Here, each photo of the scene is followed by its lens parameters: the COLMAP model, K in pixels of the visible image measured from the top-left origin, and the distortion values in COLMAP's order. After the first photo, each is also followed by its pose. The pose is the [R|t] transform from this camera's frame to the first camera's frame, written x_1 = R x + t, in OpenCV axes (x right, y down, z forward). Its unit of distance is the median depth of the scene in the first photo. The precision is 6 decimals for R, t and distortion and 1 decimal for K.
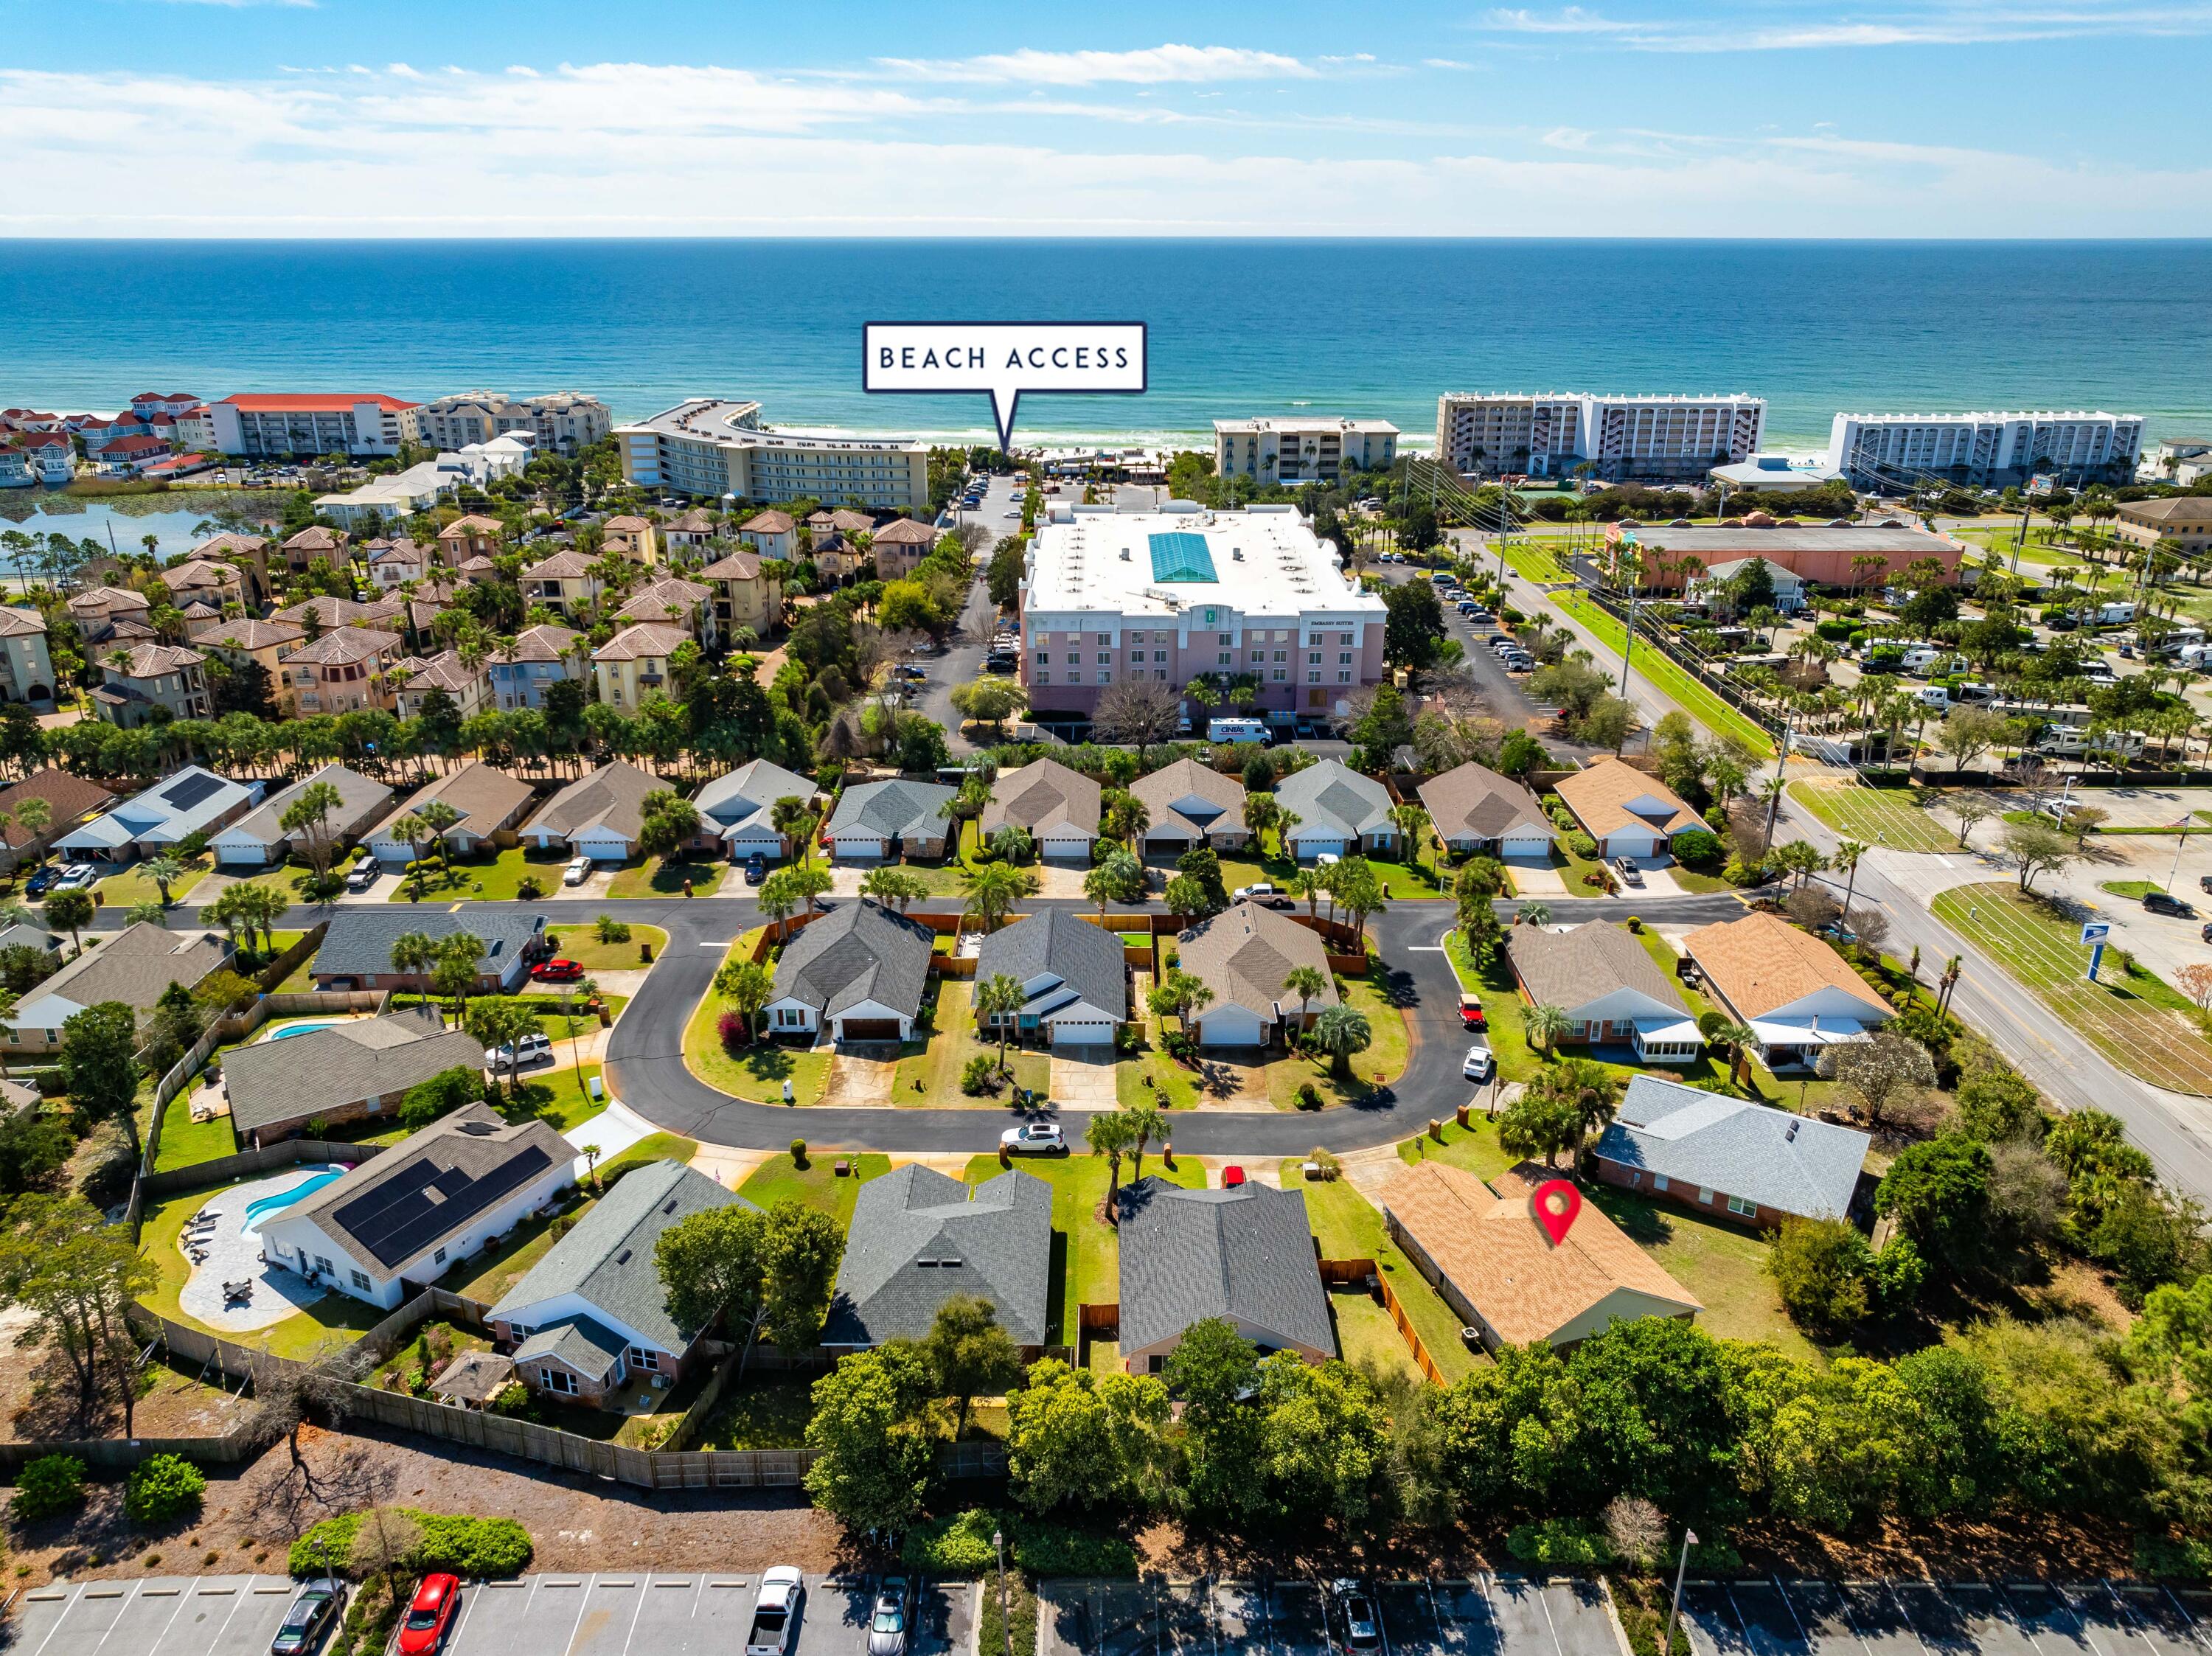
lens RADIAL K [[1560.3, 0, 1107.7], [0, 1560.3, 830.3], [0, 0, 1]] dist [-0.003720, -0.006722]
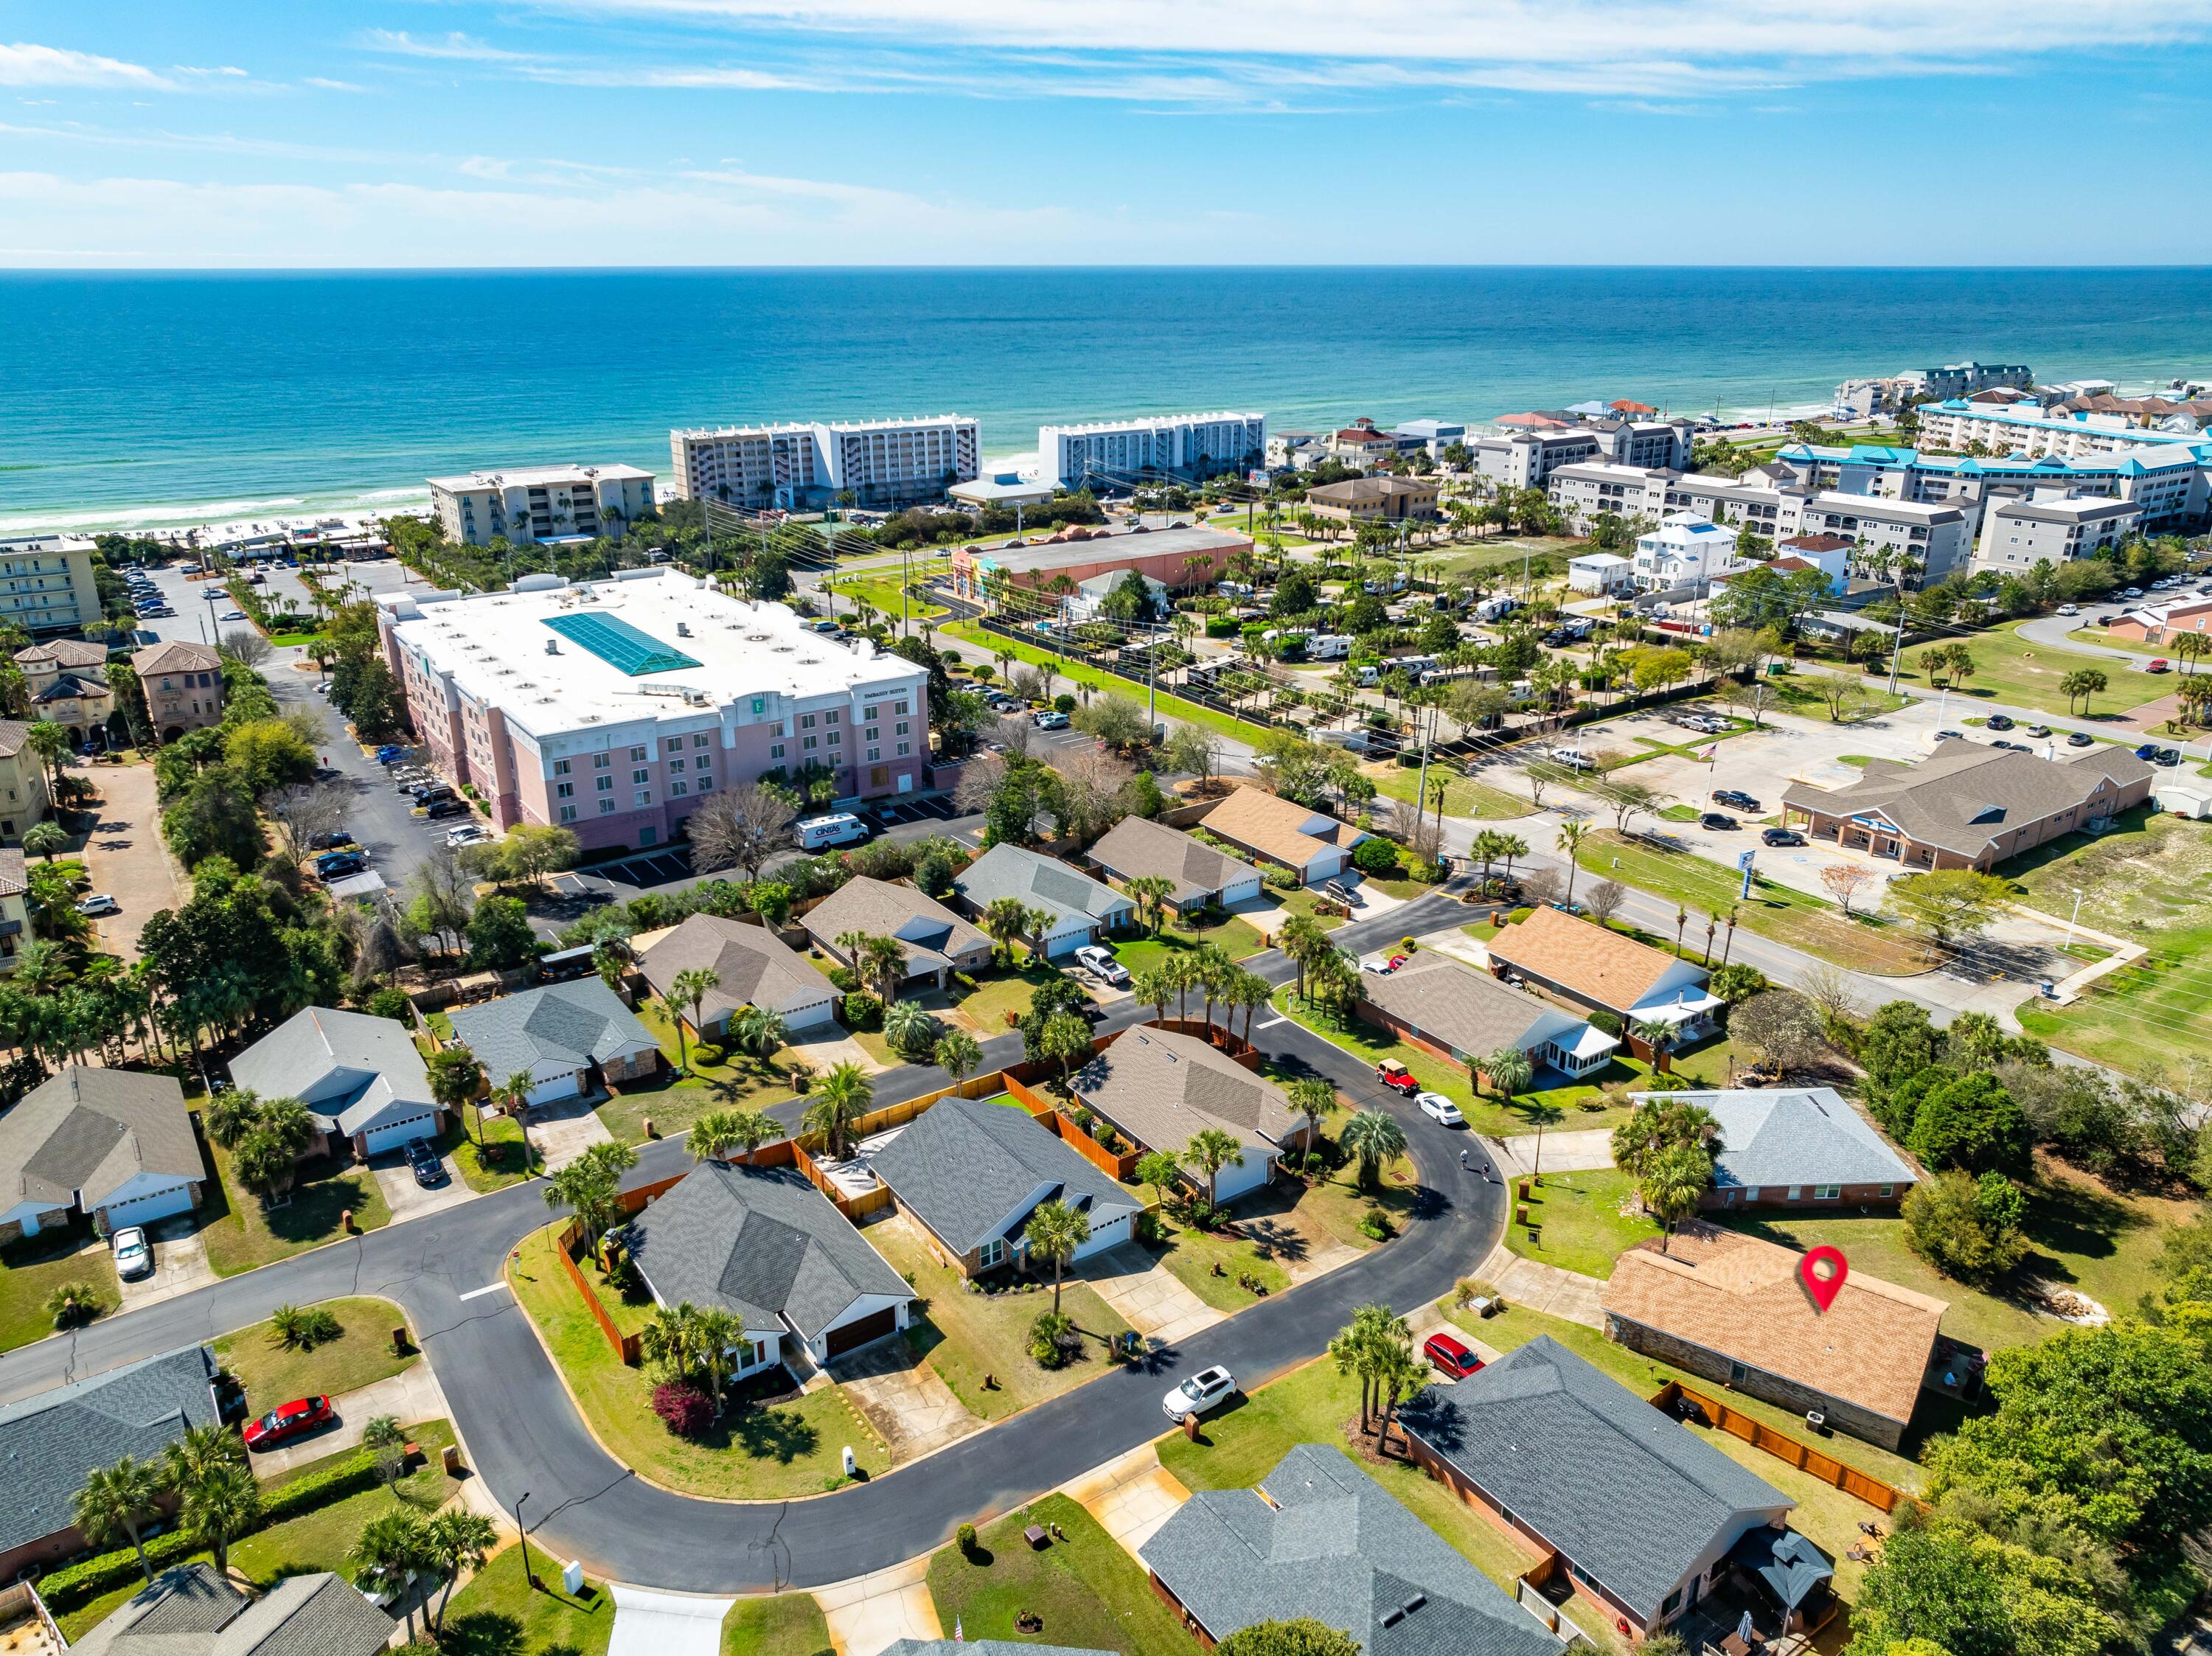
lens RADIAL K [[1554.1, 0, 1103.3], [0, 1554.1, 827.6], [0, 0, 1]] dist [0.000319, -0.006627]
pose [[0.820521, -0.196494, 0.536782, -0.278710], [0.205725, 0.977647, 0.043407, -0.078308], [-0.533312, 0.074813, 0.842604, 0.207724]]
